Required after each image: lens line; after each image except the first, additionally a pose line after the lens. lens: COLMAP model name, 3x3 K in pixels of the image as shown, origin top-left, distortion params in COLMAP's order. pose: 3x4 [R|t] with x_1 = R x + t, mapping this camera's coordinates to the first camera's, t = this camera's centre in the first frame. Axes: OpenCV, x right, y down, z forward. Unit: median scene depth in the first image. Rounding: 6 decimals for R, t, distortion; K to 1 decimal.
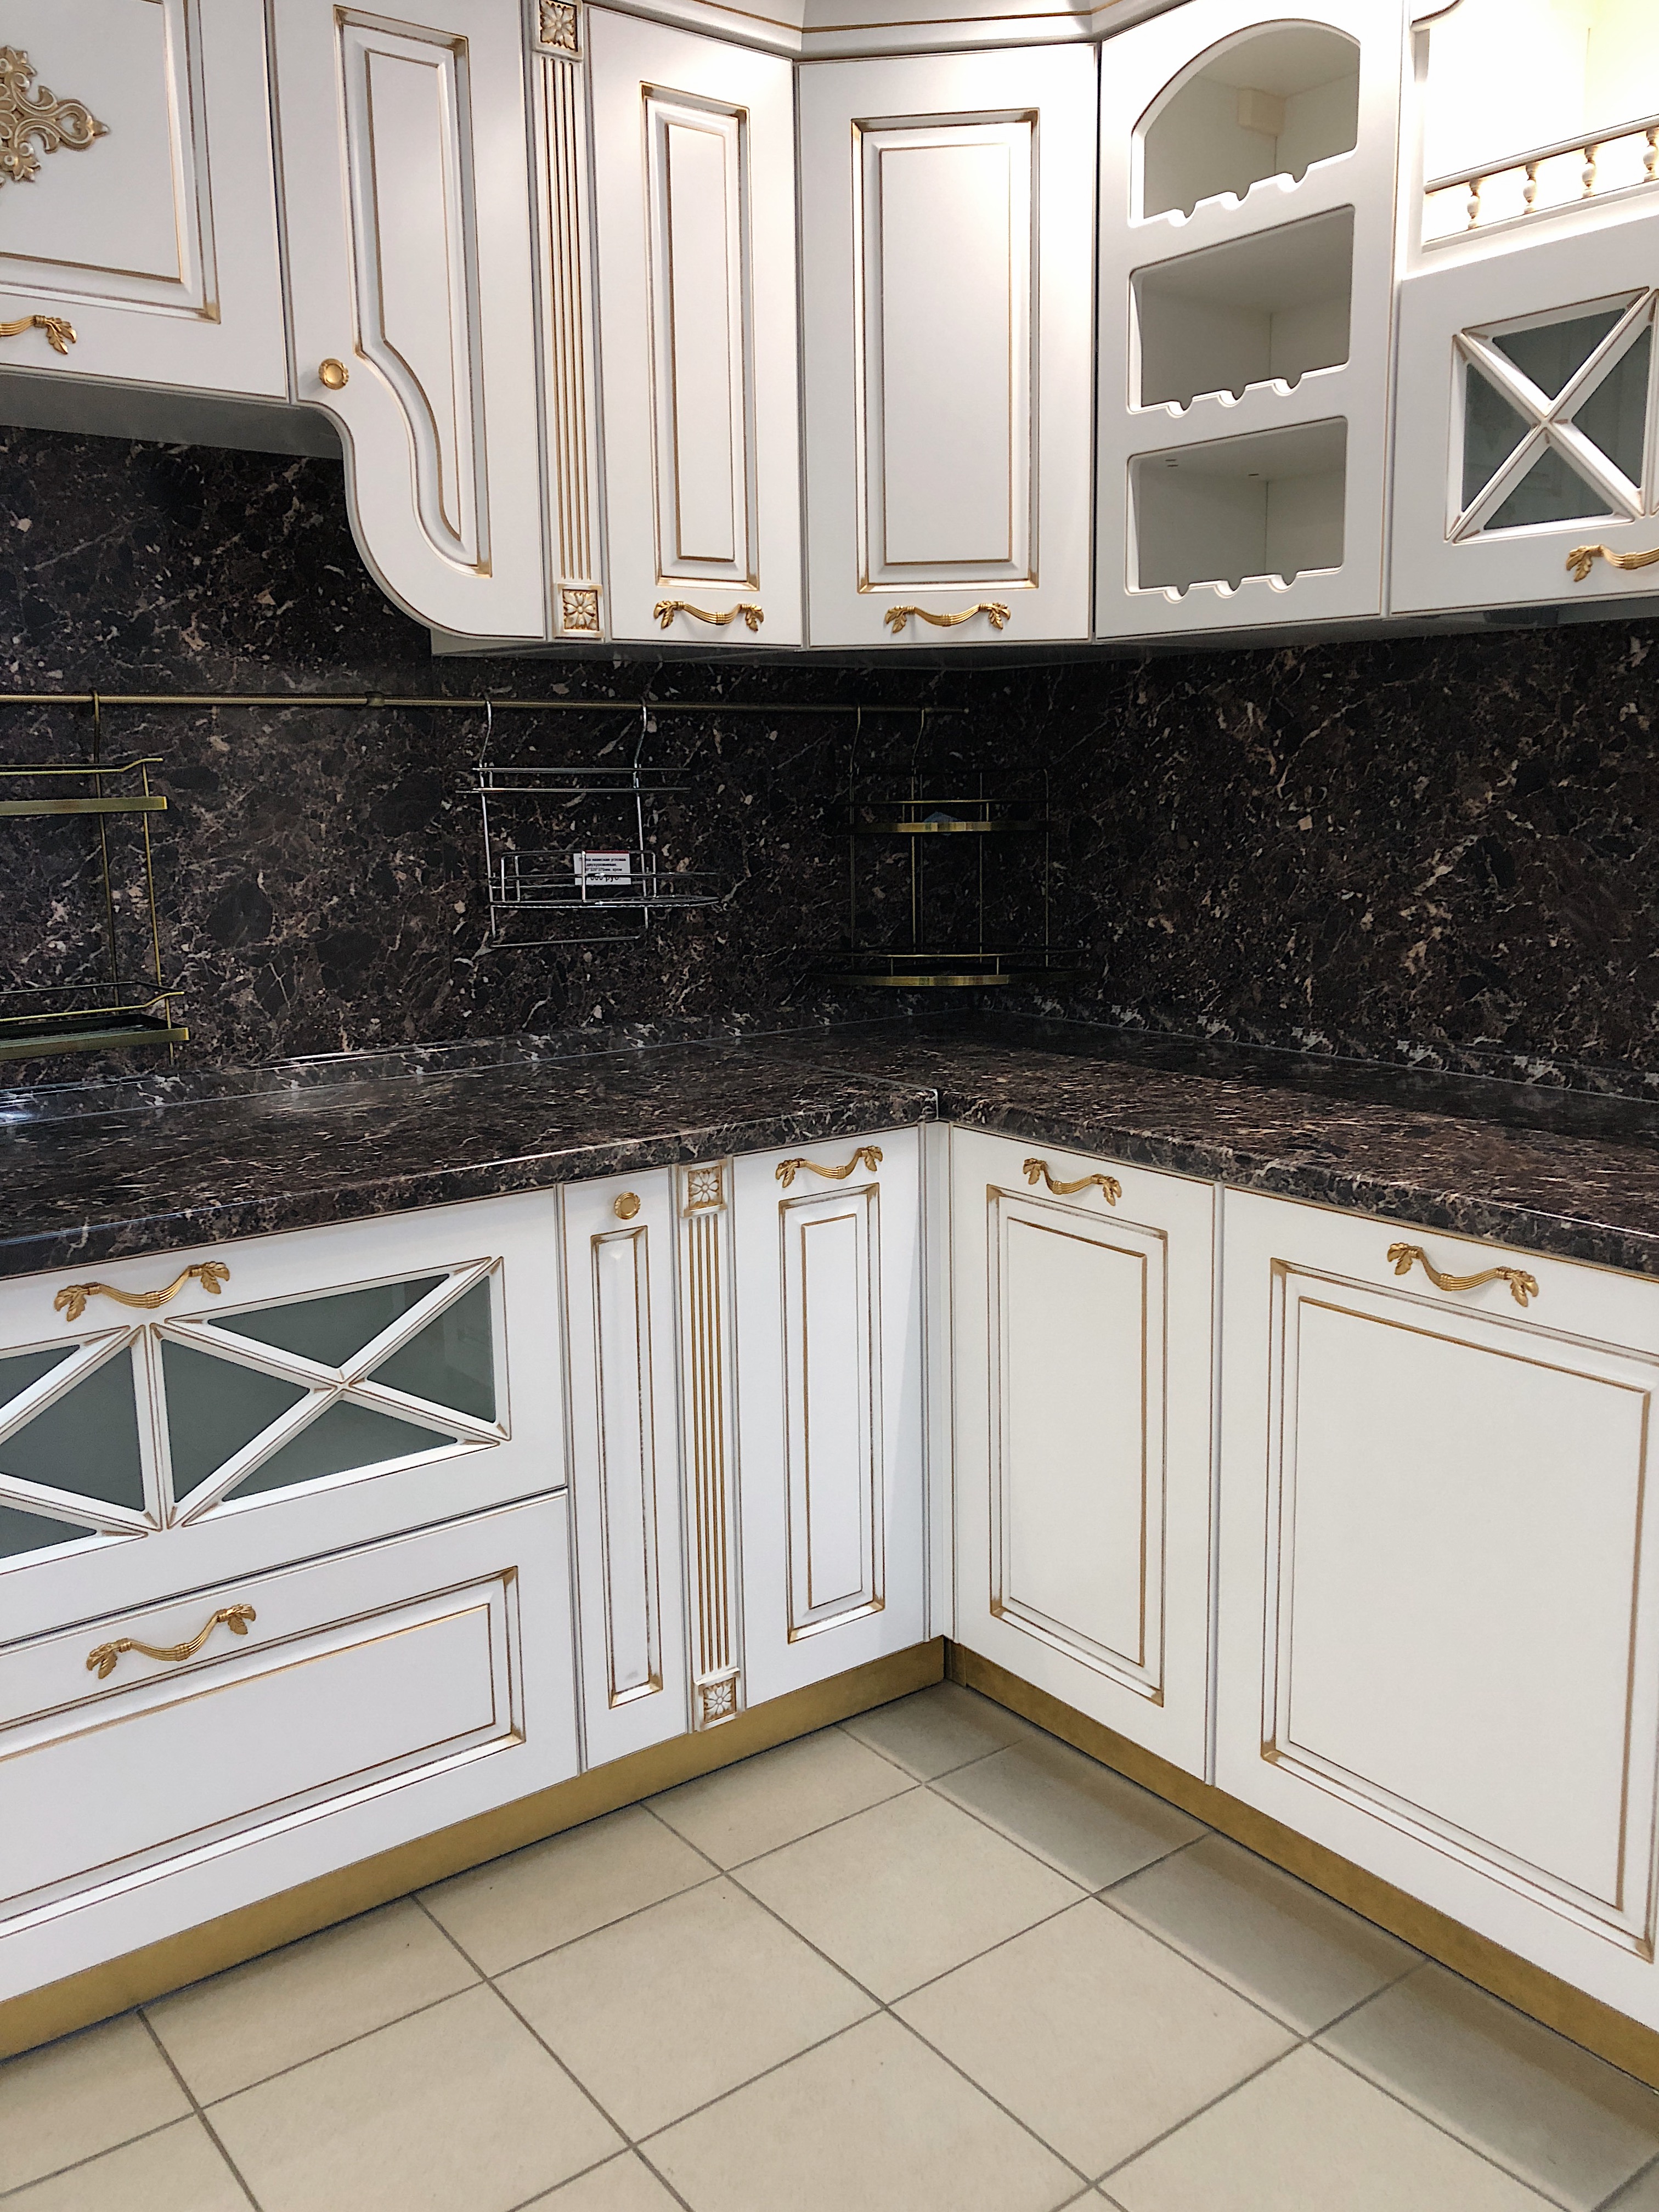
lens RADIAL K [[1862.0, 0, 902.7], [0, 1862.0, 1091.0], [0, 0, 1]] dist [0.008201, -0.007679]
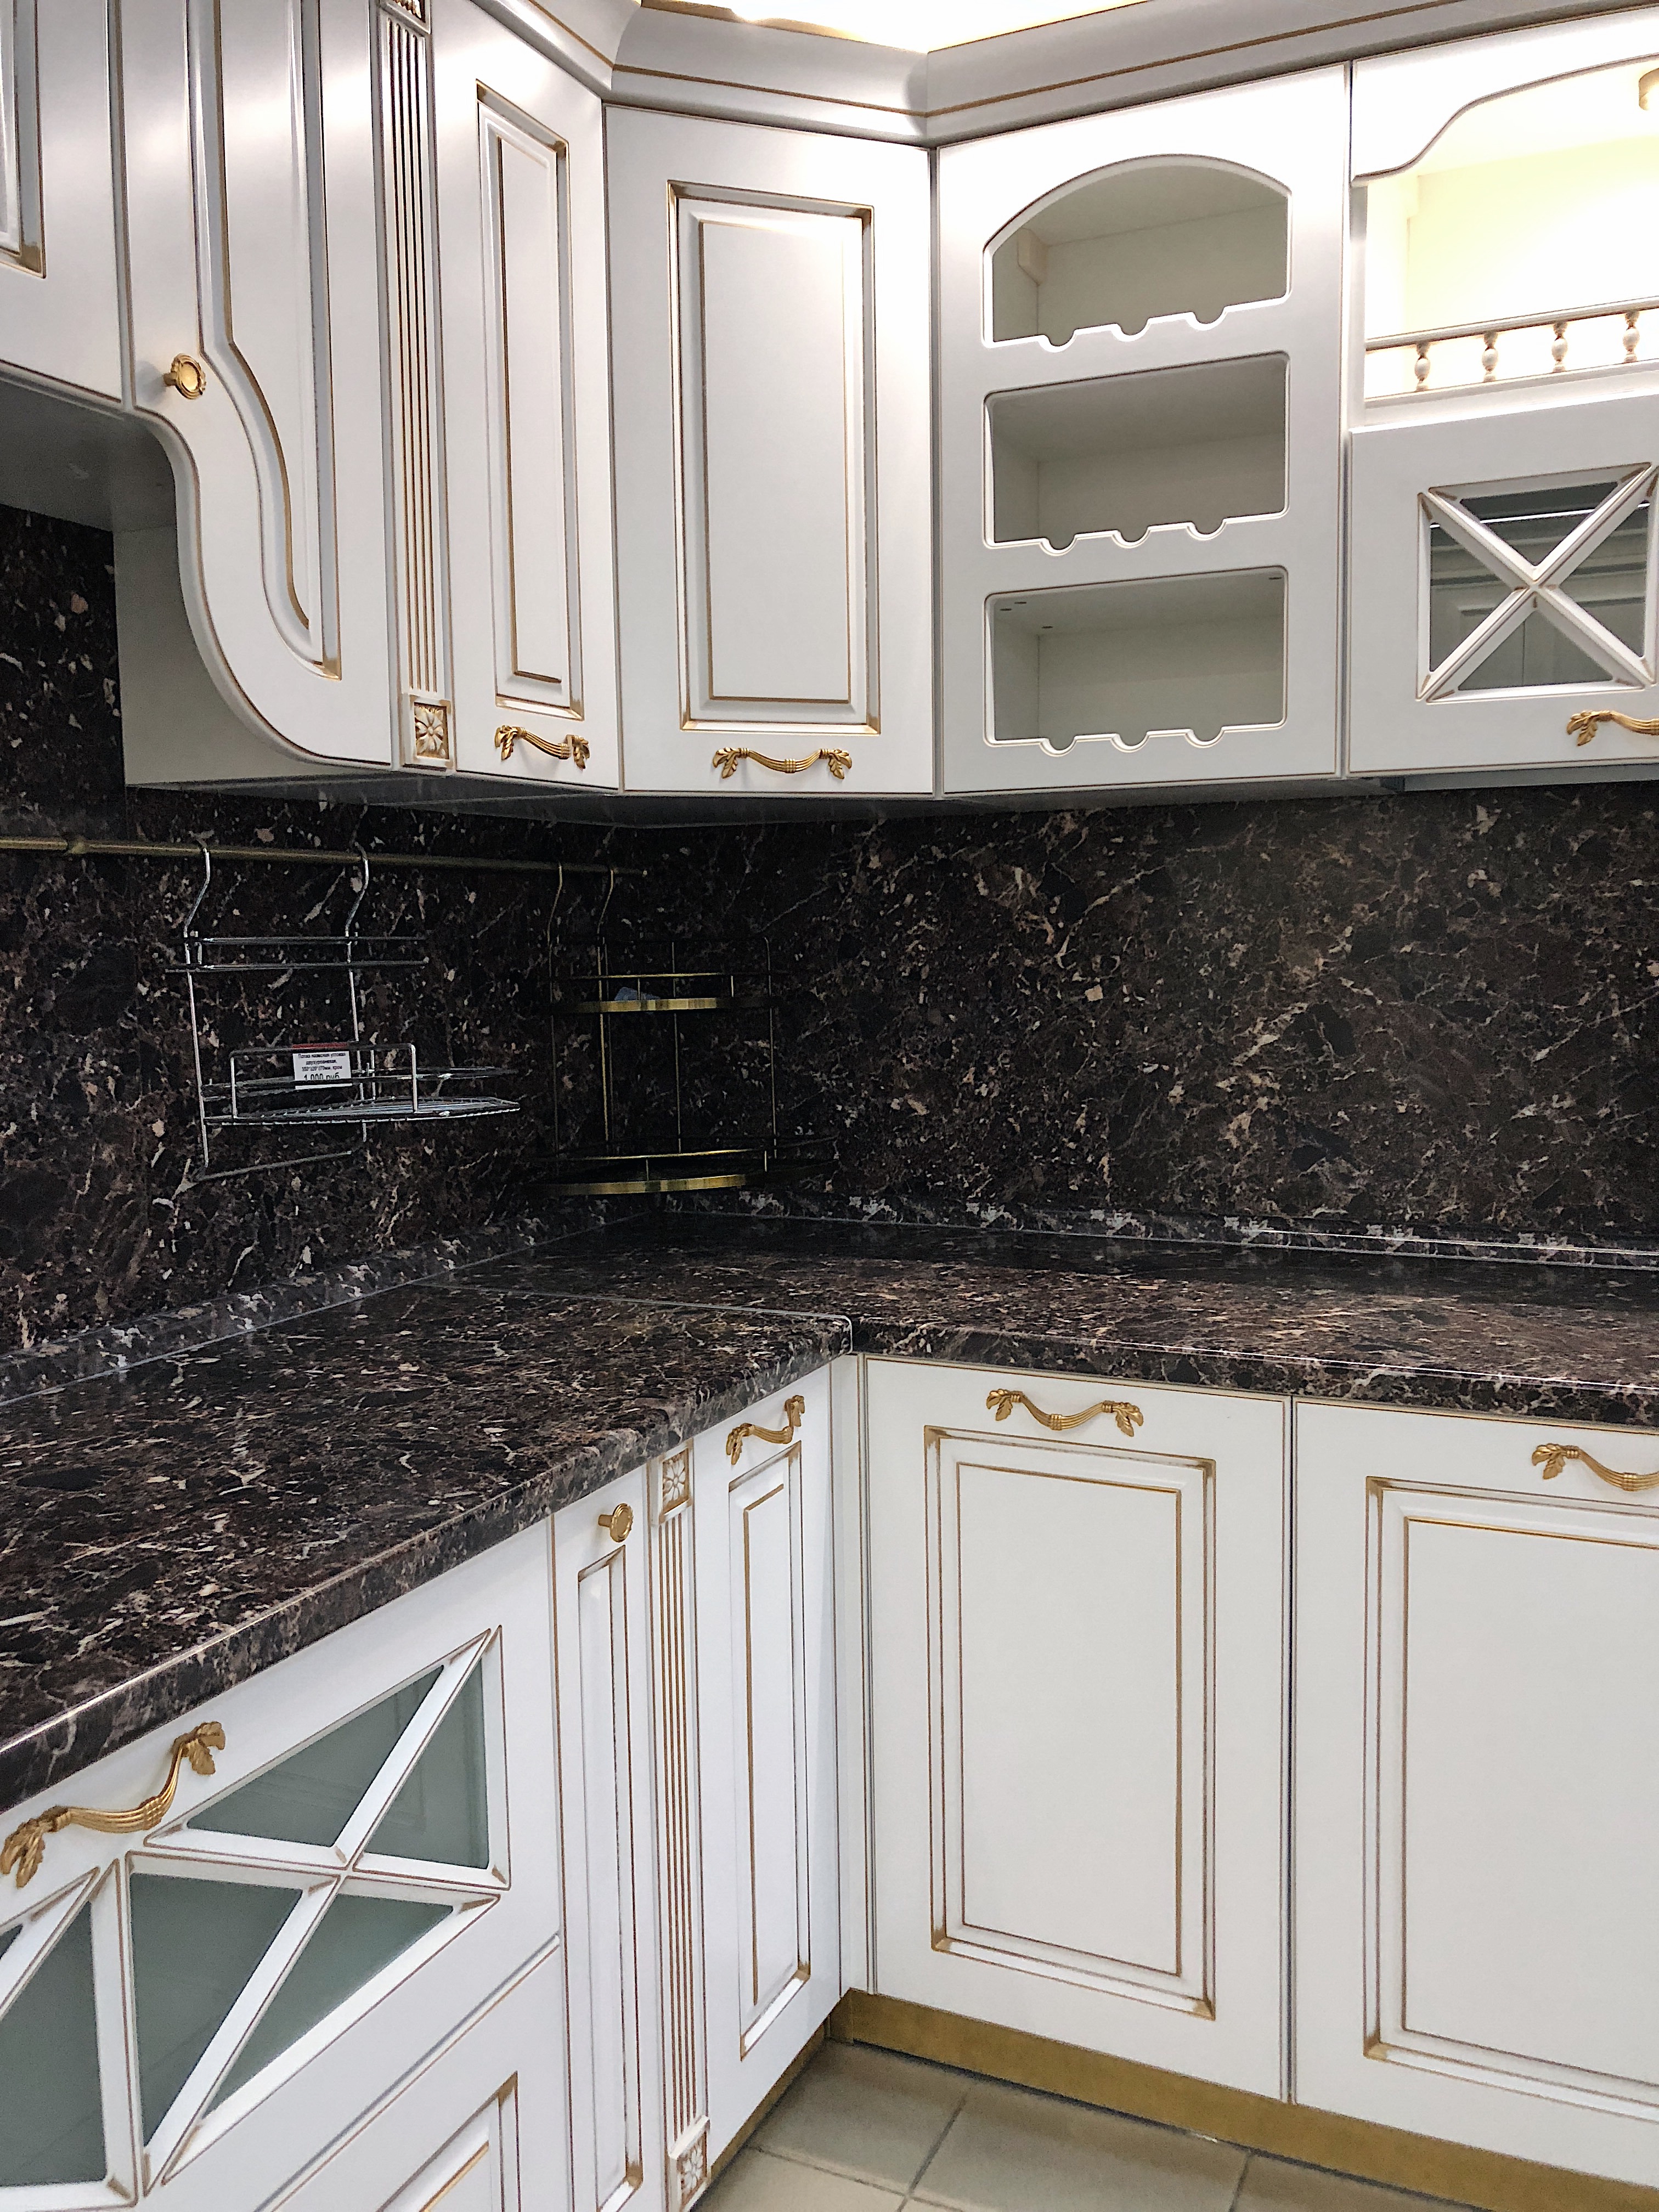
lens RADIAL K [[1823.3, 0, 861.0], [0, 1823.3, 1086.3], [0, 0, 1]] dist [0.009883, -0.004984]
pose [[0.889926, -0.040775, 0.454278, -0.352812], [0.082740, 0.993903, -0.072877, -0.045273], [-0.448537, 0.102442, 0.887874, 0.272364]]
